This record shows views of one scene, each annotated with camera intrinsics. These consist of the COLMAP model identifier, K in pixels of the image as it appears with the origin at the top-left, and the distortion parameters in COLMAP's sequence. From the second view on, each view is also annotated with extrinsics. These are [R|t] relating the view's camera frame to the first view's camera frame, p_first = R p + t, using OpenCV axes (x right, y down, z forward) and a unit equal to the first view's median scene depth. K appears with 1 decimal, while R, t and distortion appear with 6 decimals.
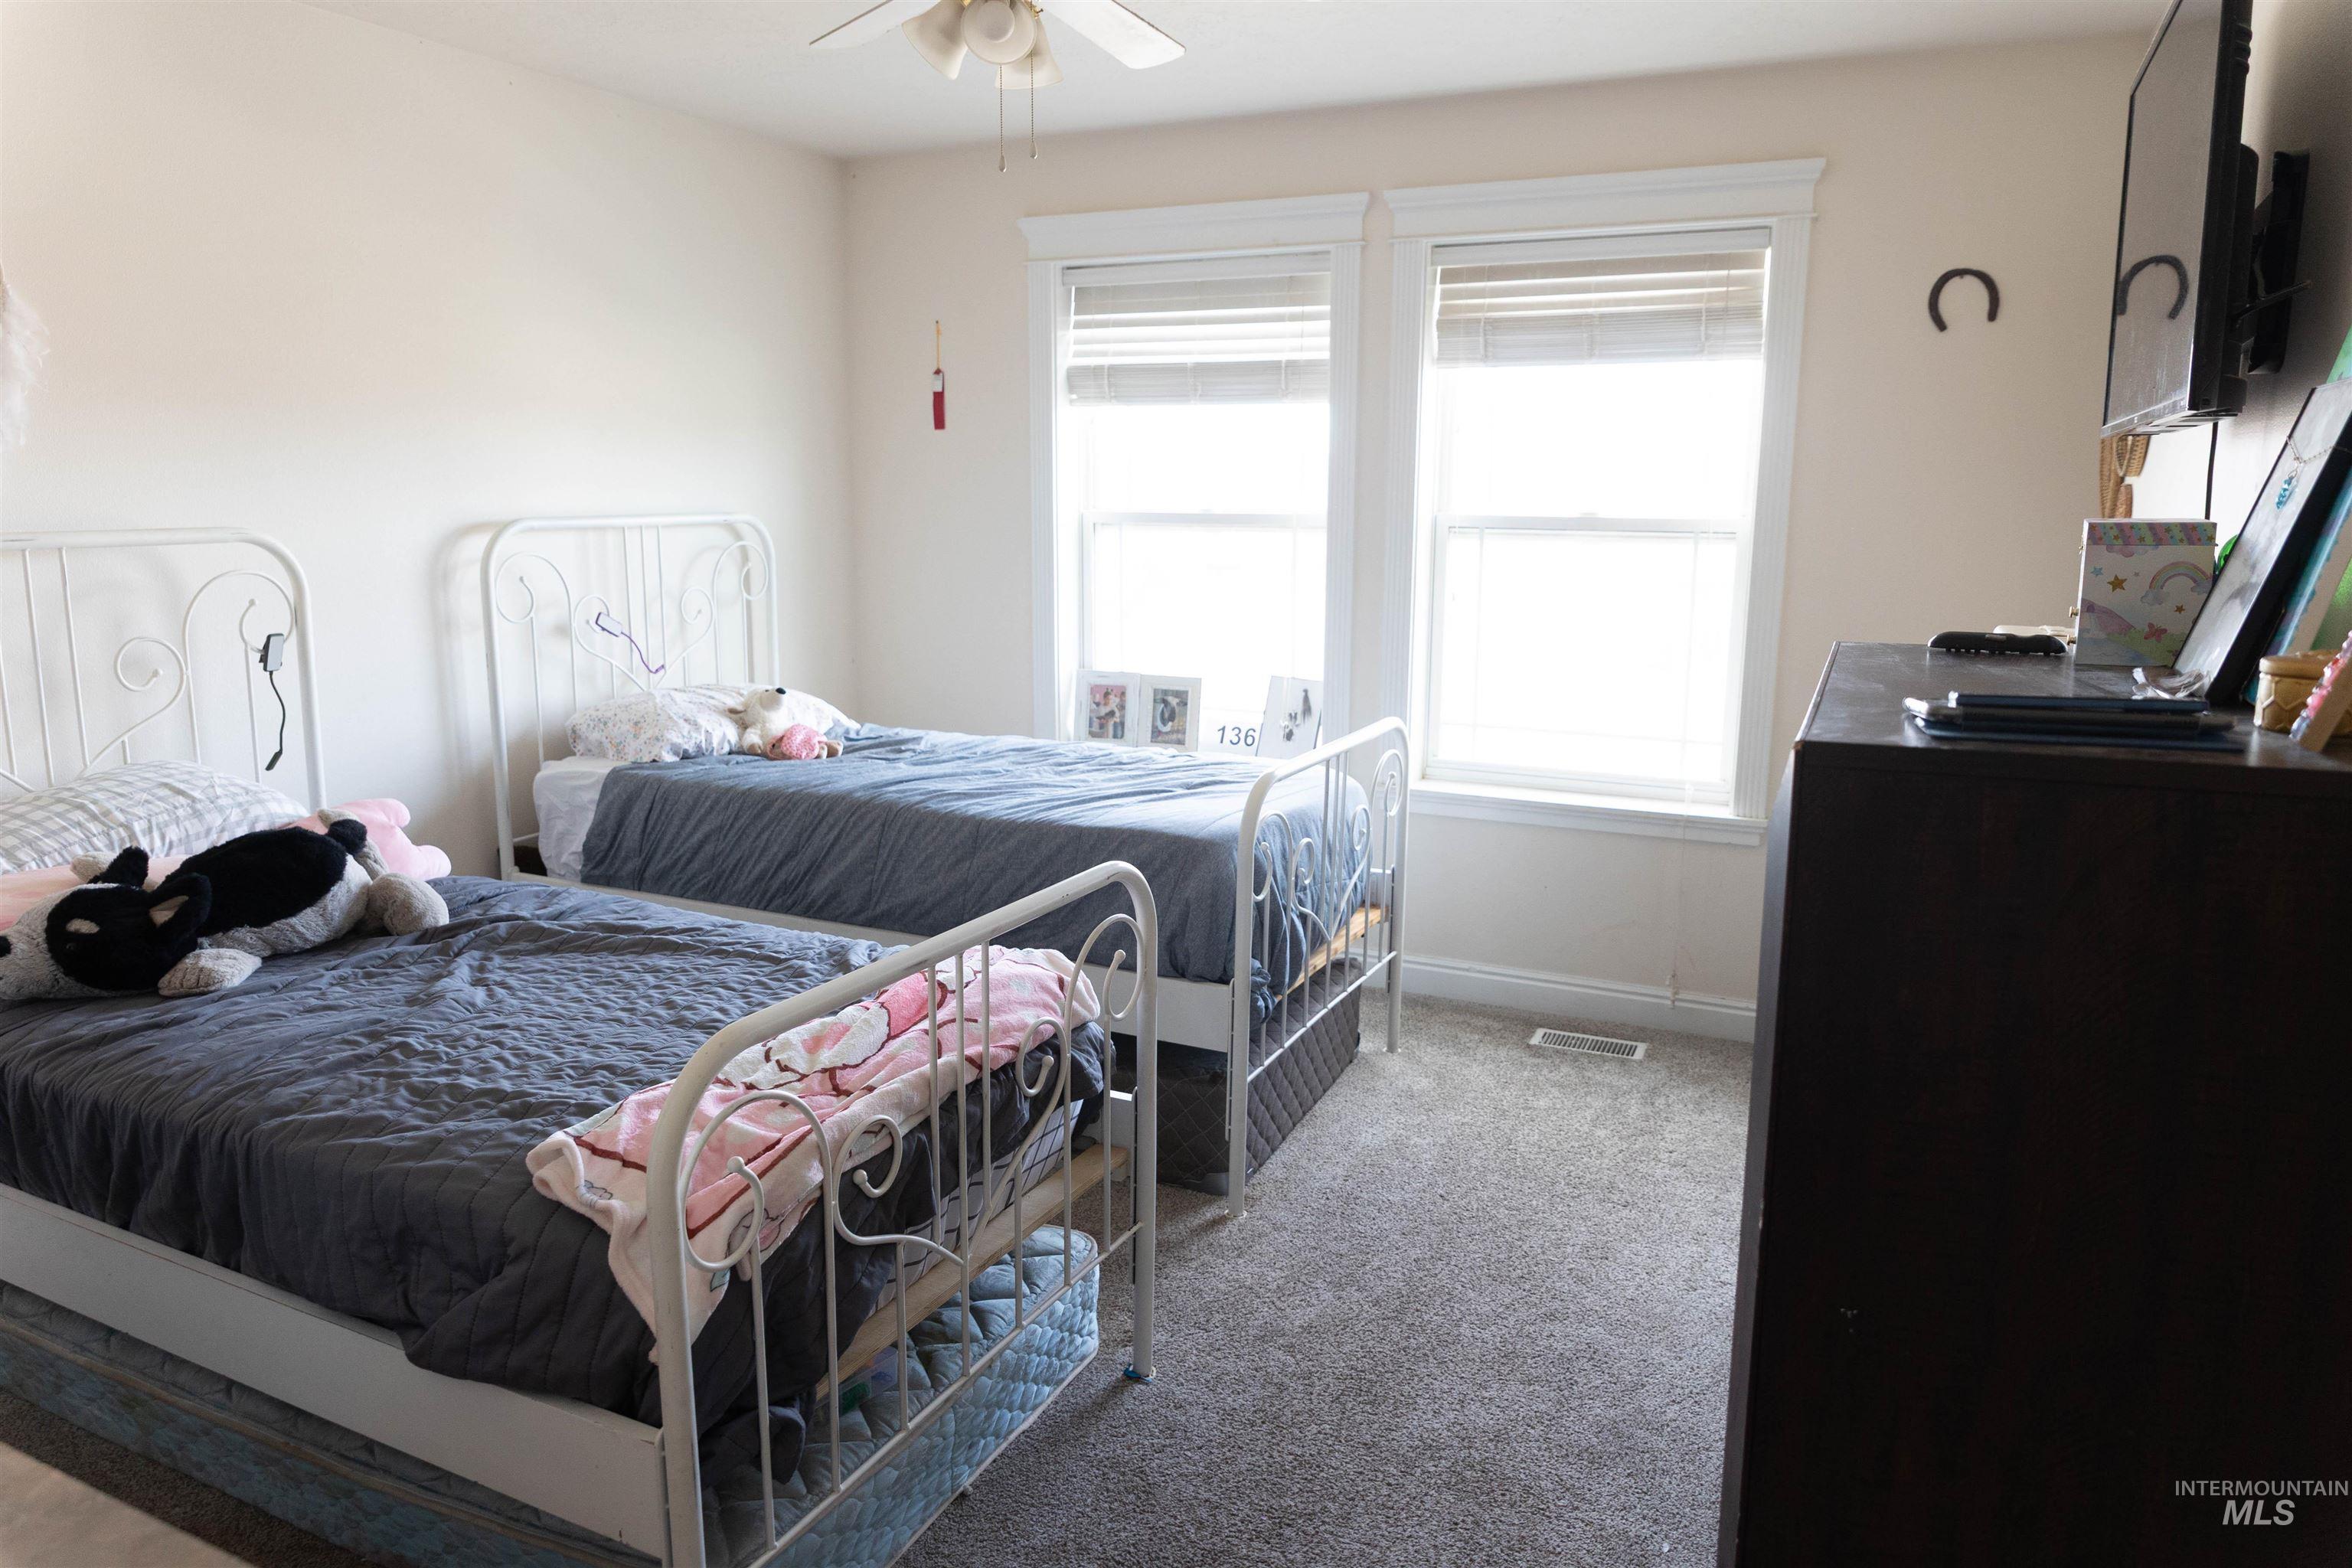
lens RADIAL K [[1612.1, 0, 1156.7], [0, 1612.1, 777.3], [0, 0, 1]] dist [0.000087, -0.010037]
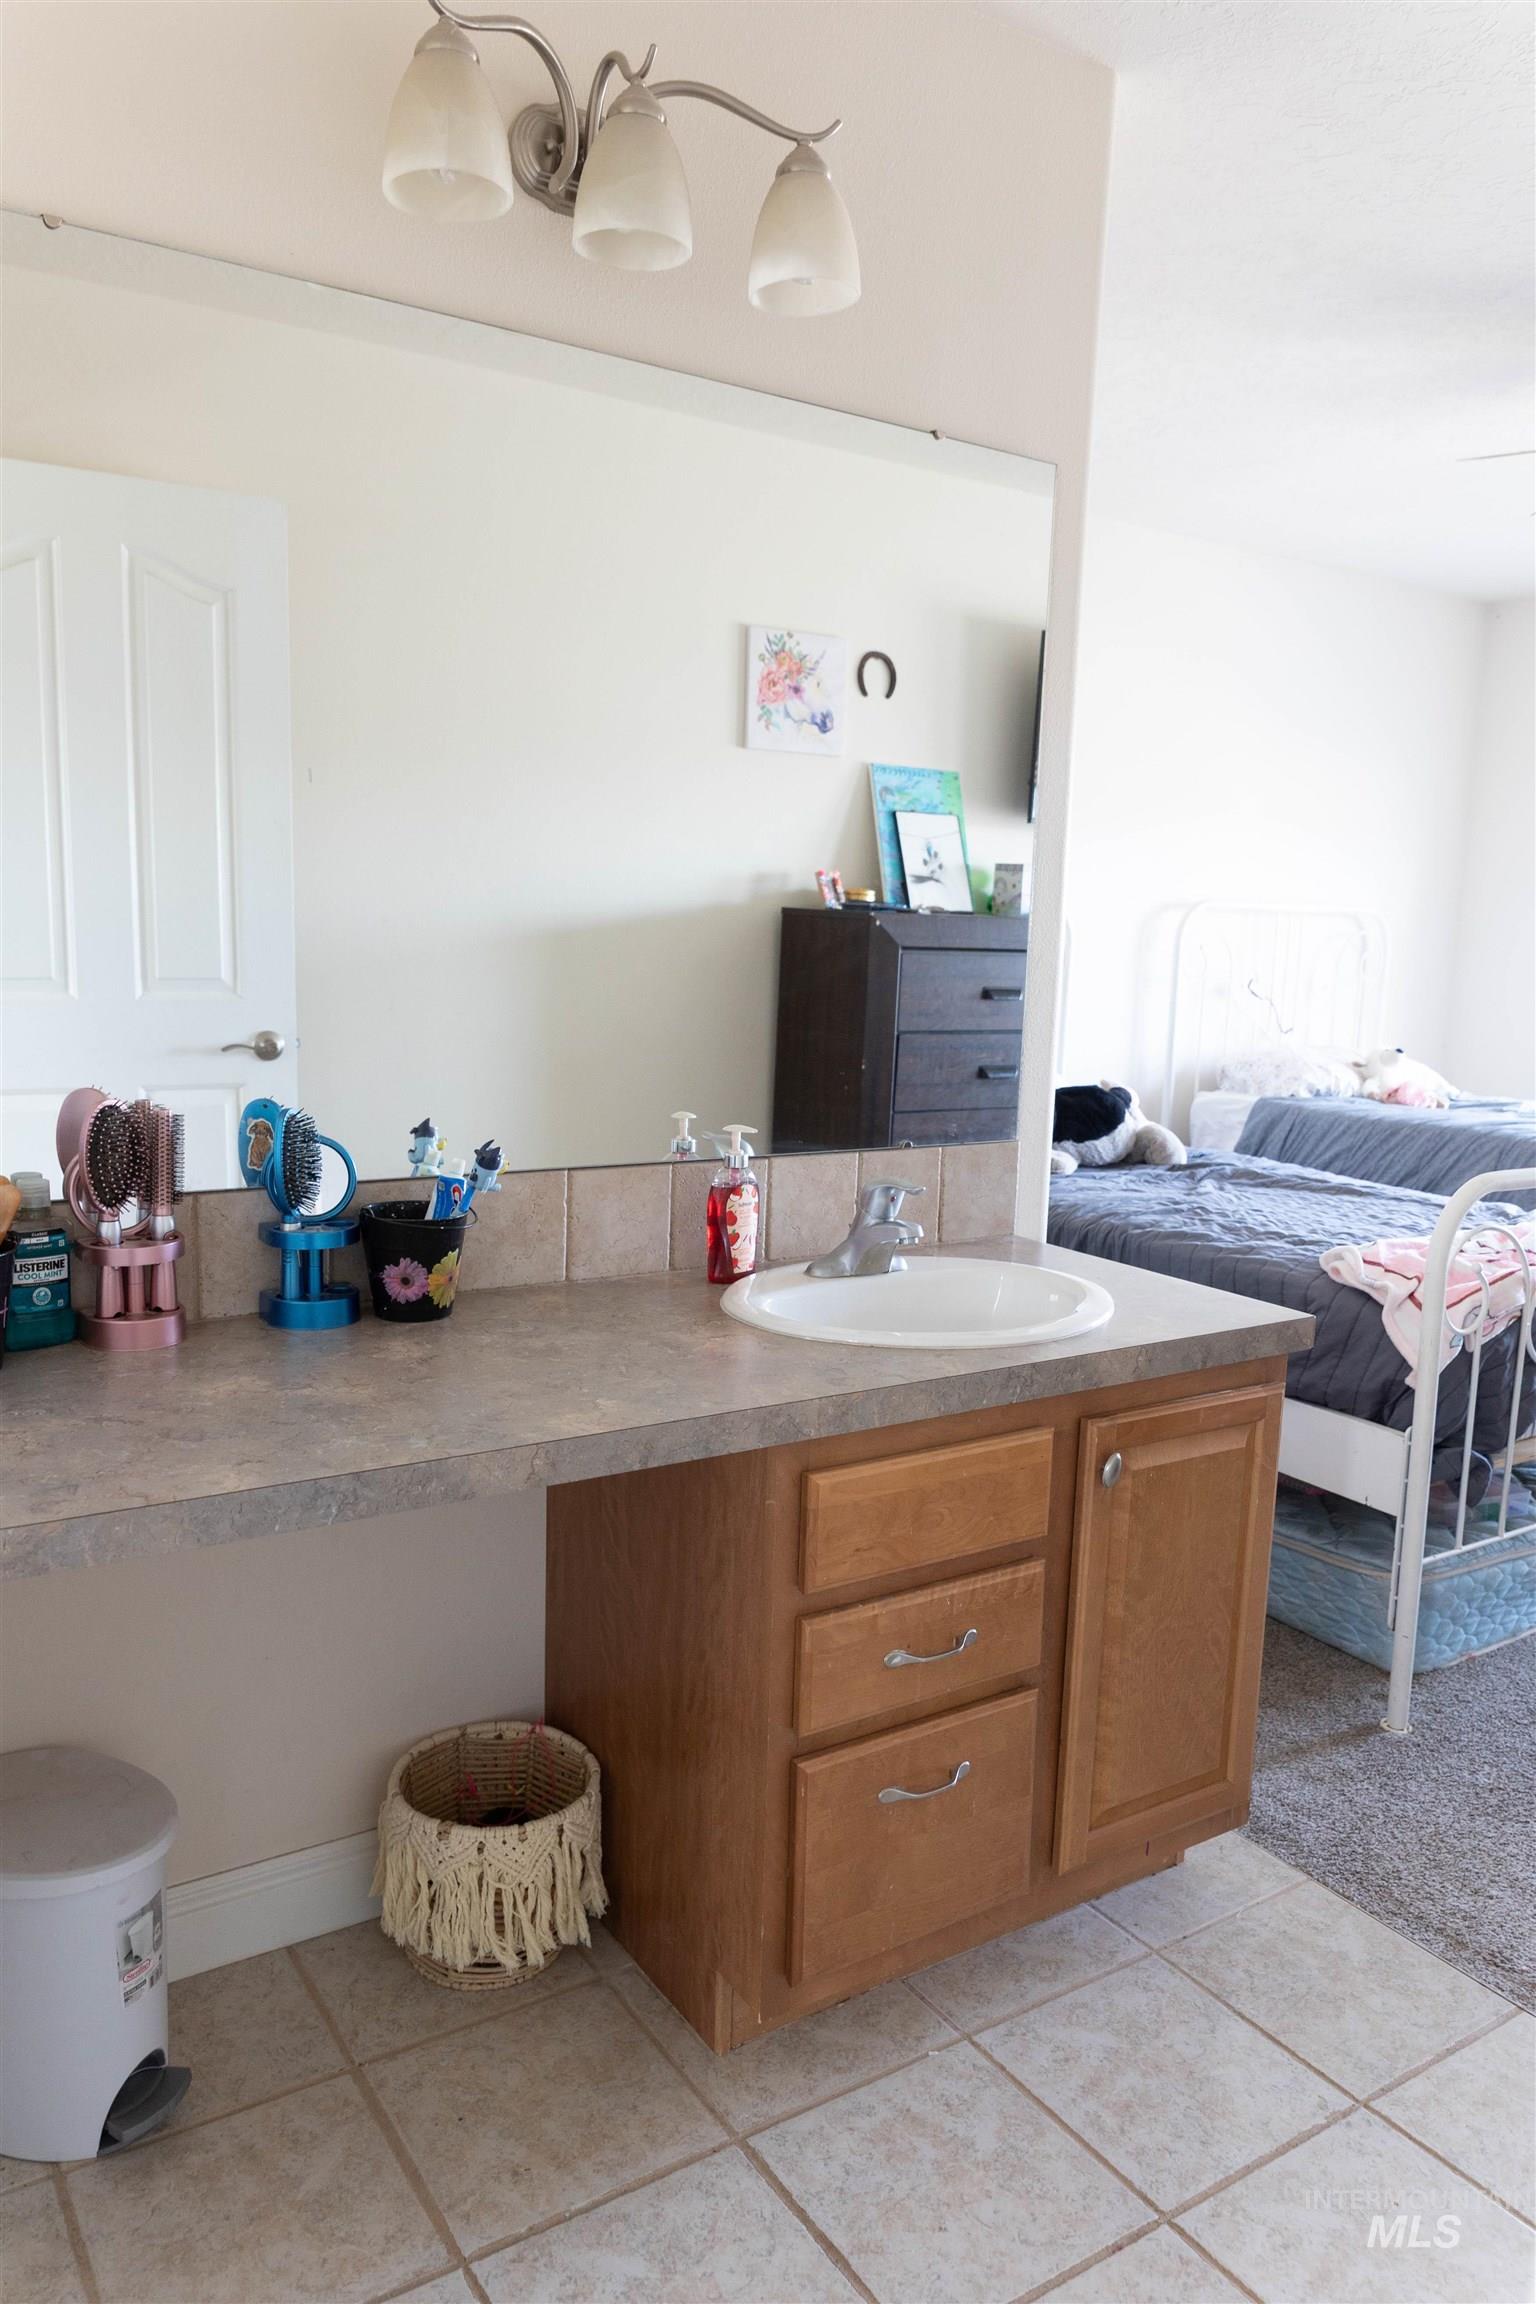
lens RADIAL K [[1579.2, 0, 781.9], [0, 1579.2, 1142.0], [0, 0, 1]] dist [0.000087, -0.010037]
pose [[0.859124, 0.094848, -0.502902, -0.055753], [-0.117086, 0.993040, -0.012733, 0.137992], [0.498194, 0.069821, 0.864250, -0.385505]]
